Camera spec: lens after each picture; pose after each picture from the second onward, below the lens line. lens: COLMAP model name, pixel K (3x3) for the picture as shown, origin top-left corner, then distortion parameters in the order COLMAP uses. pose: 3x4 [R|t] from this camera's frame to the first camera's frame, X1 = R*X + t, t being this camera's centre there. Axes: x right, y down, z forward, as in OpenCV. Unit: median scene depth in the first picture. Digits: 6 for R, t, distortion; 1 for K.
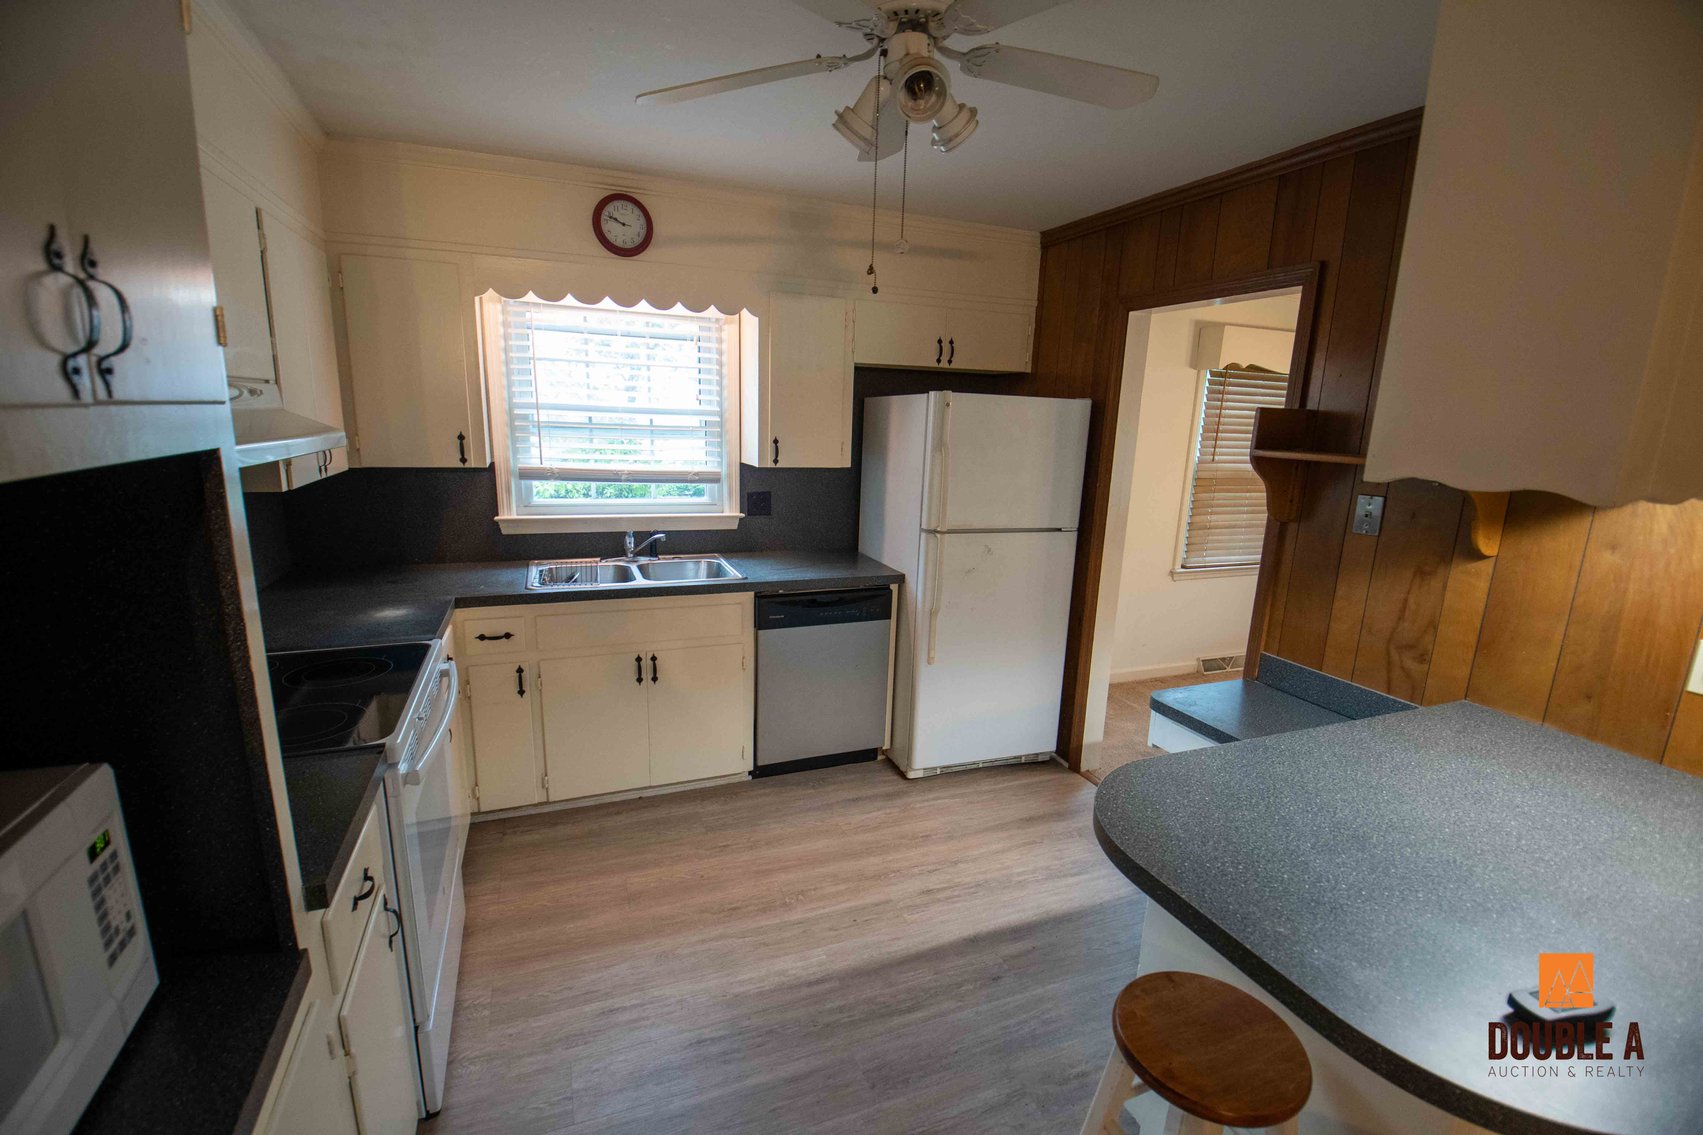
lens RADIAL K [[749.6, 0, 846.7], [0, 749.6, 592.9], [0, 0, 1]] dist [-0.001591, -0.010539]
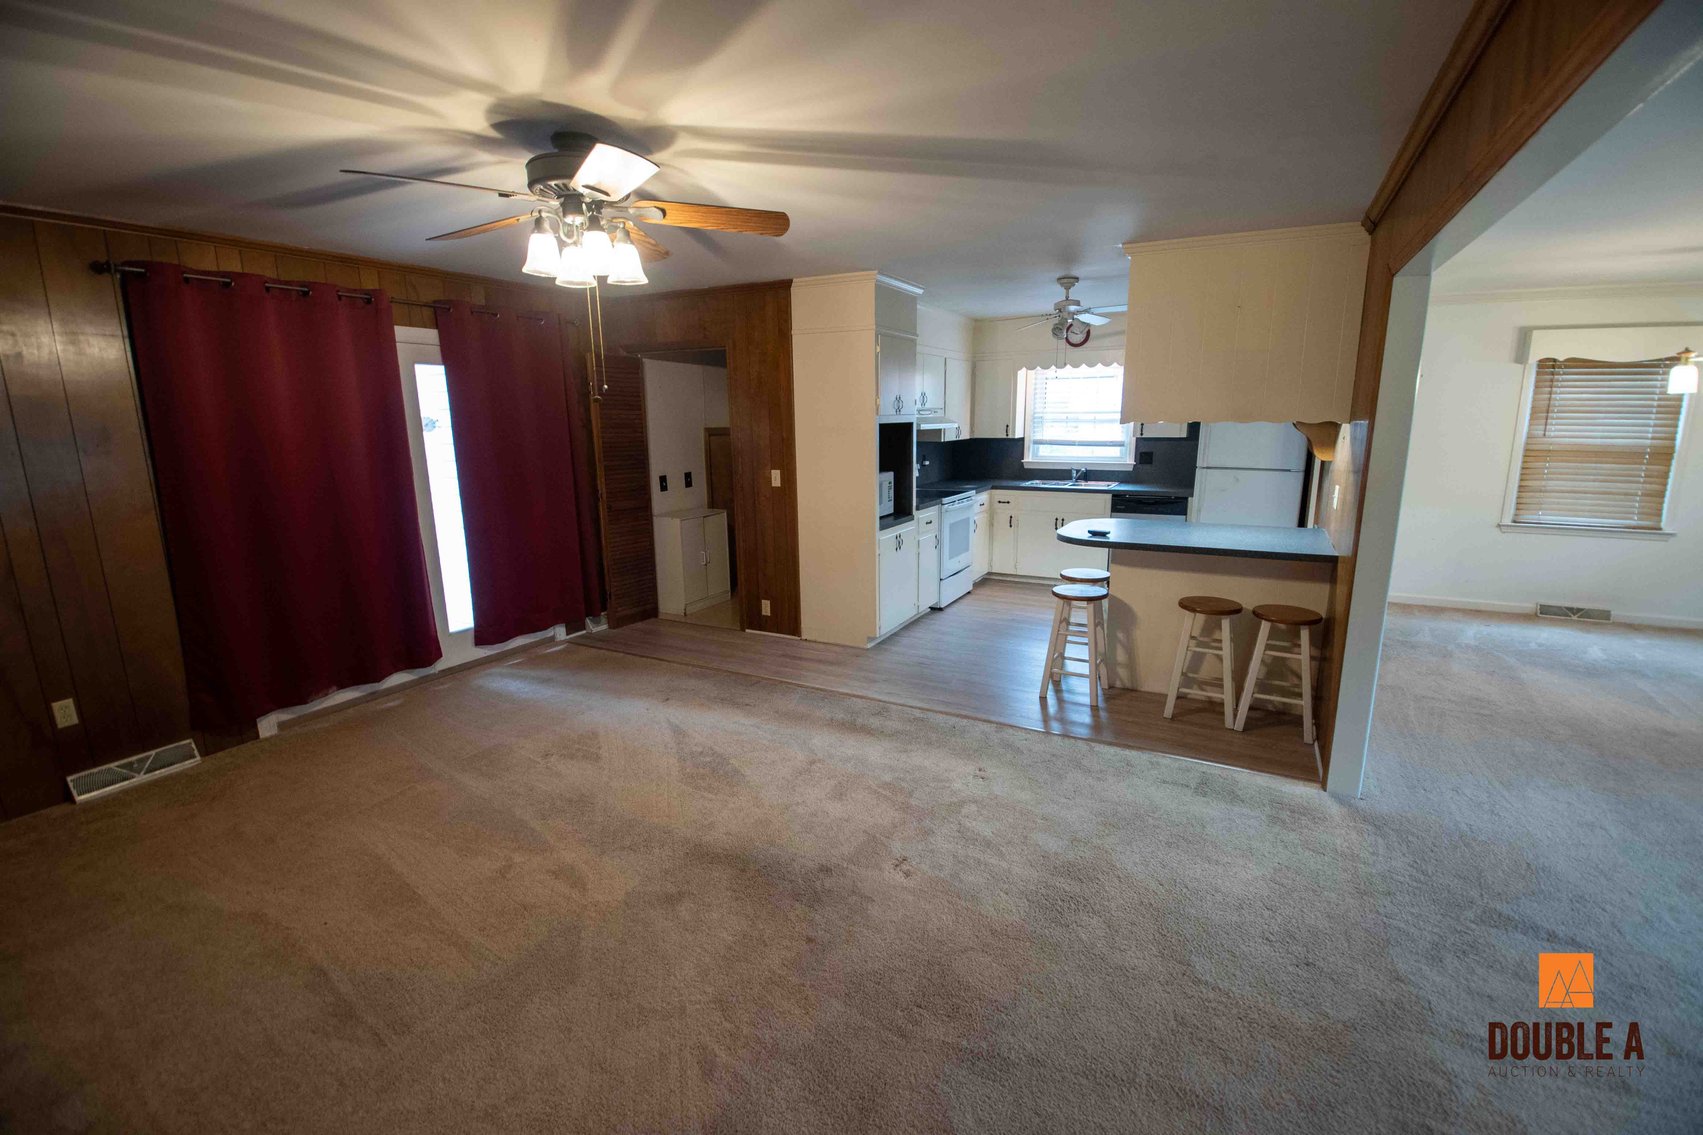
lens RADIAL K [[749.6, 0, 853.2], [0, 749.6, 580.8], [0, 0, 1]] dist [-0.001591, -0.010539]
pose [[0.651402, 0.128631, -0.747750, 0.965622], [-0.145363, 0.988426, 0.043400, 0.241626], [0.744678, 0.080424, 0.662561, -0.896612]]
